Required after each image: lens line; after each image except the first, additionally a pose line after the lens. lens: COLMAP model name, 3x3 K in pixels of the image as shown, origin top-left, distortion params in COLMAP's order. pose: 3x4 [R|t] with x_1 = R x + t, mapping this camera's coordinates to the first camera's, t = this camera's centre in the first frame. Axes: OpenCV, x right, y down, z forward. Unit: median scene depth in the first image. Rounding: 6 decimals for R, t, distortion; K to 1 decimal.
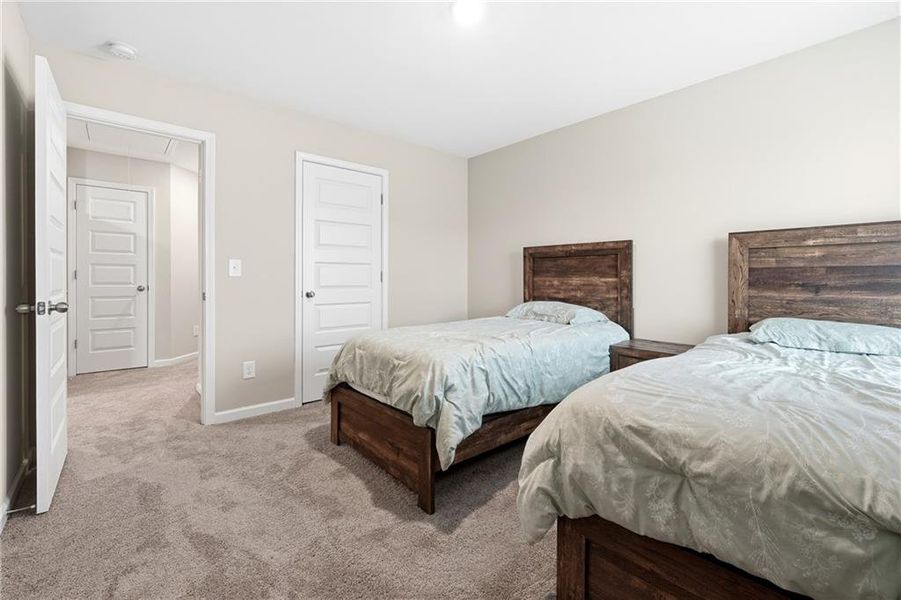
lens RADIAL K [[385.4, 0, 448.2], [0, 385.4, 288.3], [0, 0, 1]] dist [-0.011713, 0.000086]
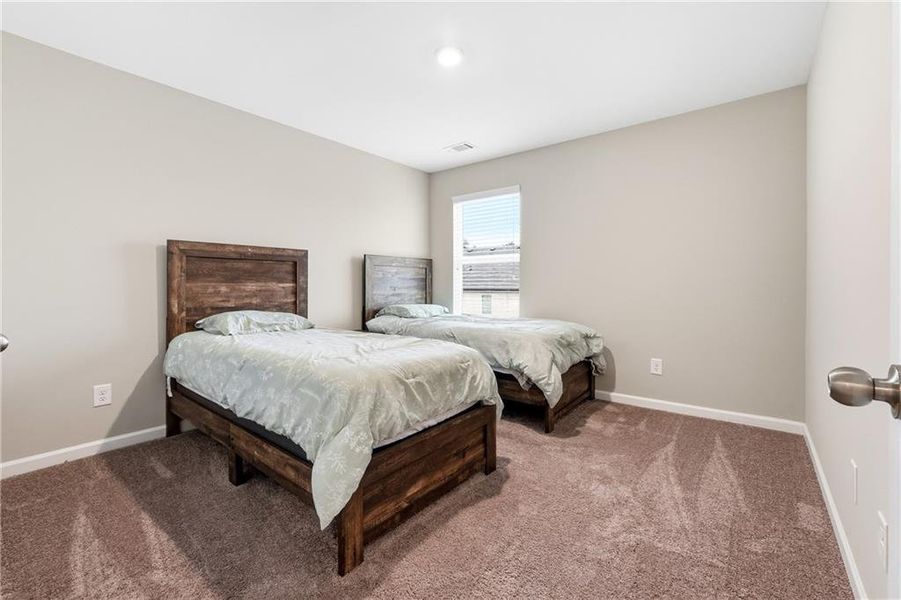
lens RADIAL K [[385.4, 0, 448.2], [0, 385.4, 288.3], [0, 0, 1]] dist [-0.011713, 0.000086]
pose [[-0.166135, -0.005957, 0.986085, -0.674286], [0.032878, 0.999392, 0.011577, -0.010854], [-0.985555, 0.034343, -0.165838, 0.723942]]
